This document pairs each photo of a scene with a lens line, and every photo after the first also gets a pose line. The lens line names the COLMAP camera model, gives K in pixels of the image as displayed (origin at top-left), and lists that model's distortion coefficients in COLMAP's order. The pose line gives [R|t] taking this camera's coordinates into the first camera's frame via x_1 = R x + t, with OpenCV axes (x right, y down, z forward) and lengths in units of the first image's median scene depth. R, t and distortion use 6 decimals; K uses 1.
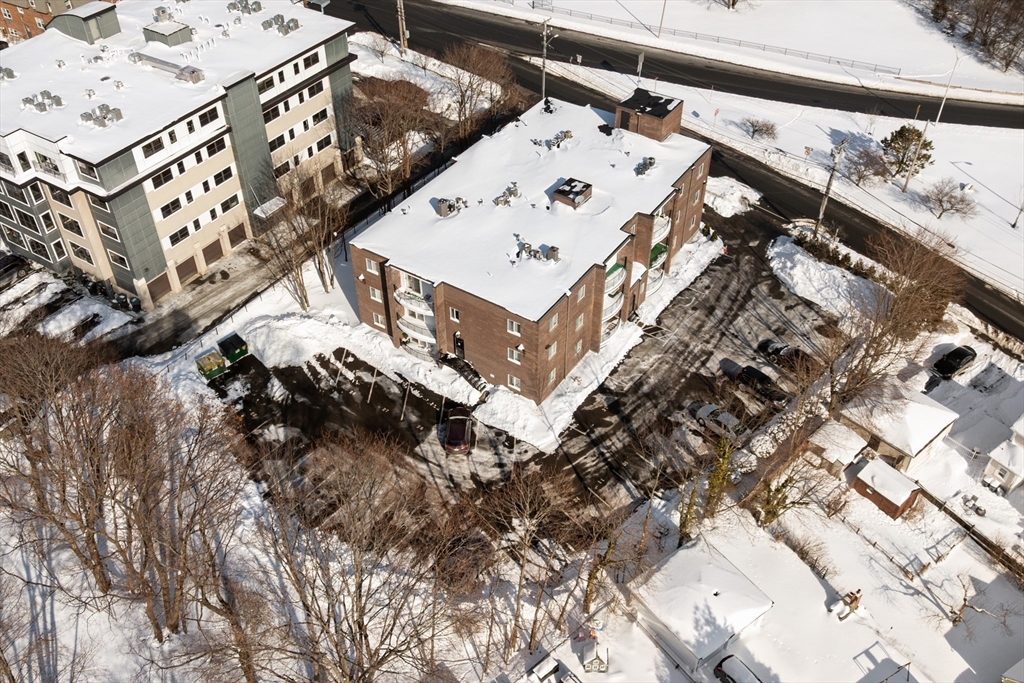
lens RADIAL K [[936.0, 0, 546.0], [0, 936.0, 344.1], [0, 0, 1]] dist [-0.009841, -0.014975]
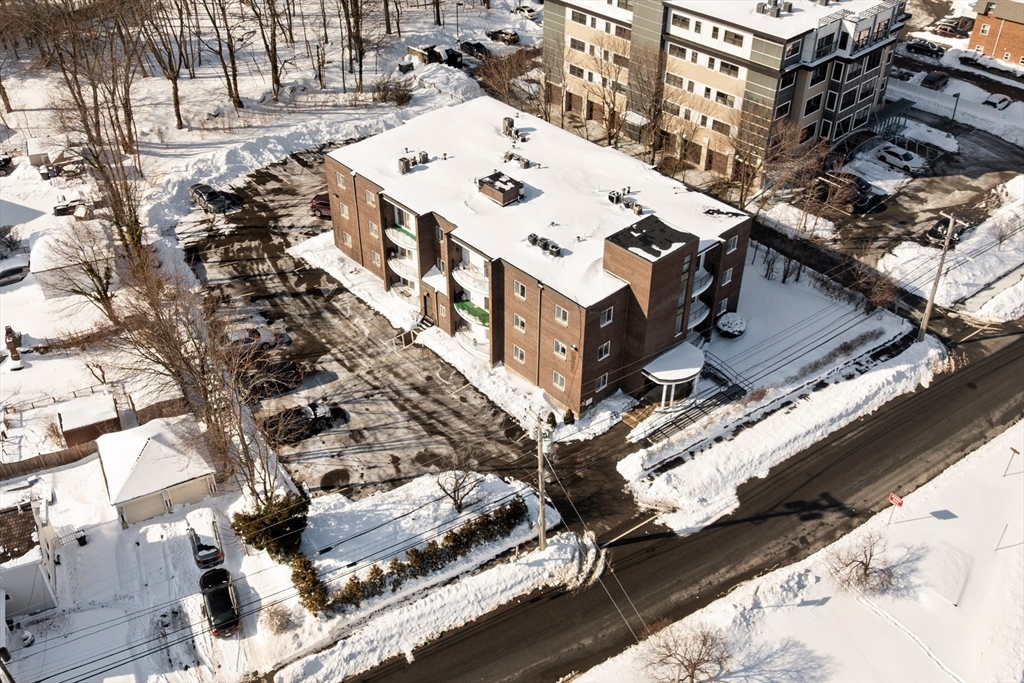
lens RADIAL K [[1008.3, 0, 512.0], [0, 1008.3, 341.5], [0, 0, 1]] dist [0.000696, -0.014117]
pose [[-0.266975, 0.565158, -0.780590, 0.865438], [-0.646615, 0.495545, 0.579935, -0.655522], [0.714572, 0.659570, 0.233142, 0.870015]]
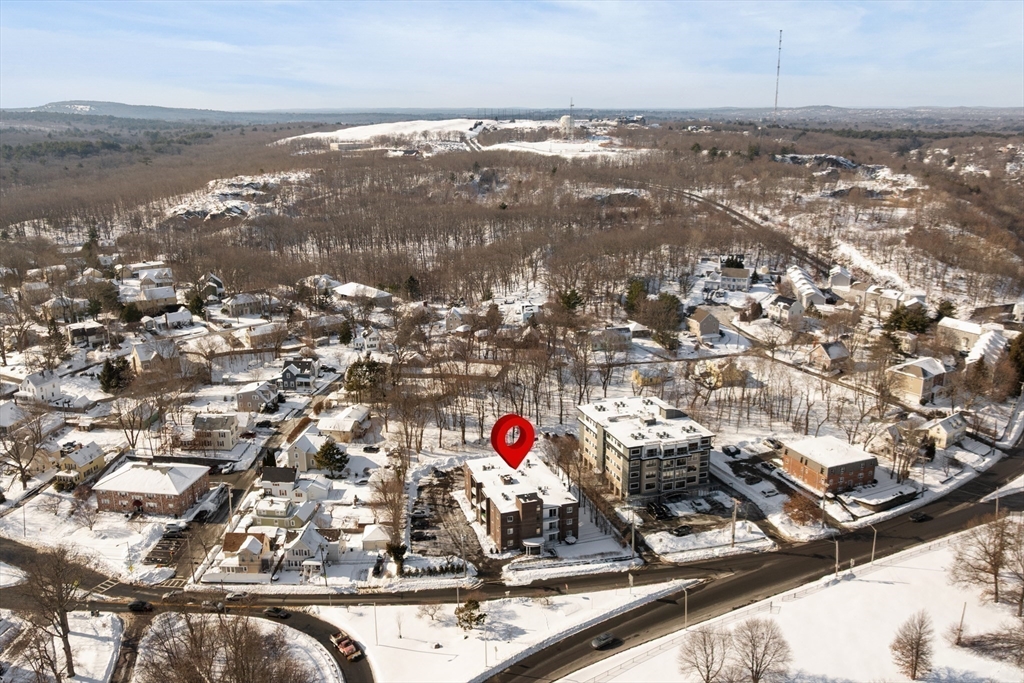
lens RADIAL K [[915.2, 0, 484.5], [0, 915.2, 340.2], [0, 0, 1]] dist [-0.000230, -0.002365]
pose [[-0.667531, 0.196429, -0.718204, 1.894328], [-0.488952, 0.611809, 0.621784, -2.022304], [0.561541, 0.766228, -0.312357, 1.474480]]
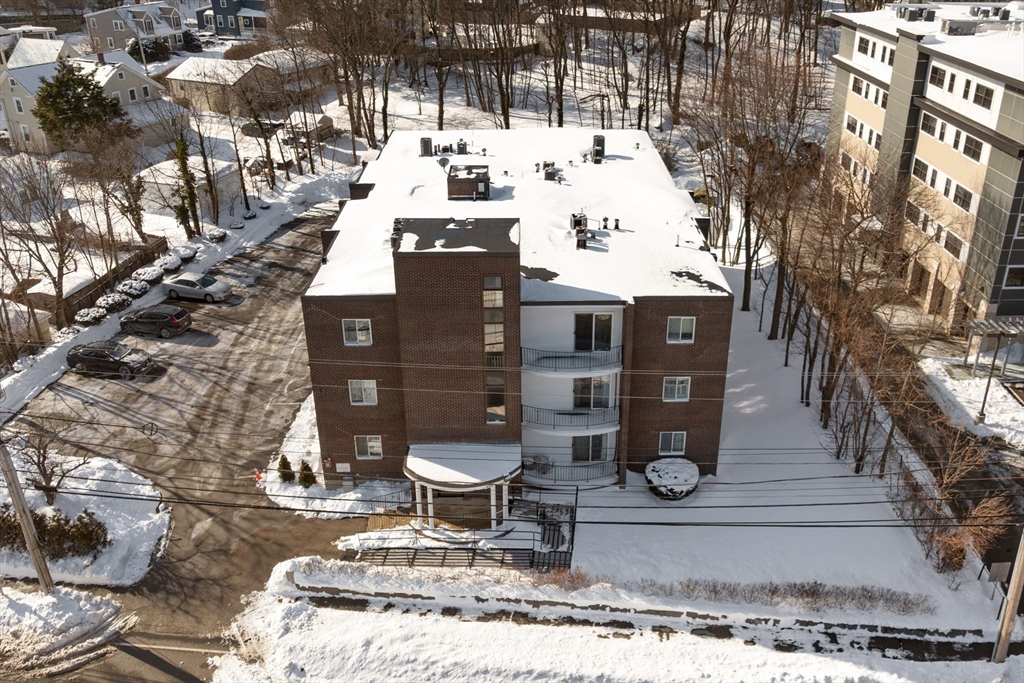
lens RADIAL K [[936.0, 0, 546.0], [0, 936.0, 344.1], [0, 0, 1]] dist [-0.009841, -0.014975]
pose [[-0.834878, 0.219384, -0.504825, 0.338226], [-0.380524, 0.432645, 0.817325, -0.665080], [0.397718, 0.874465, -0.277725, 1.293932]]
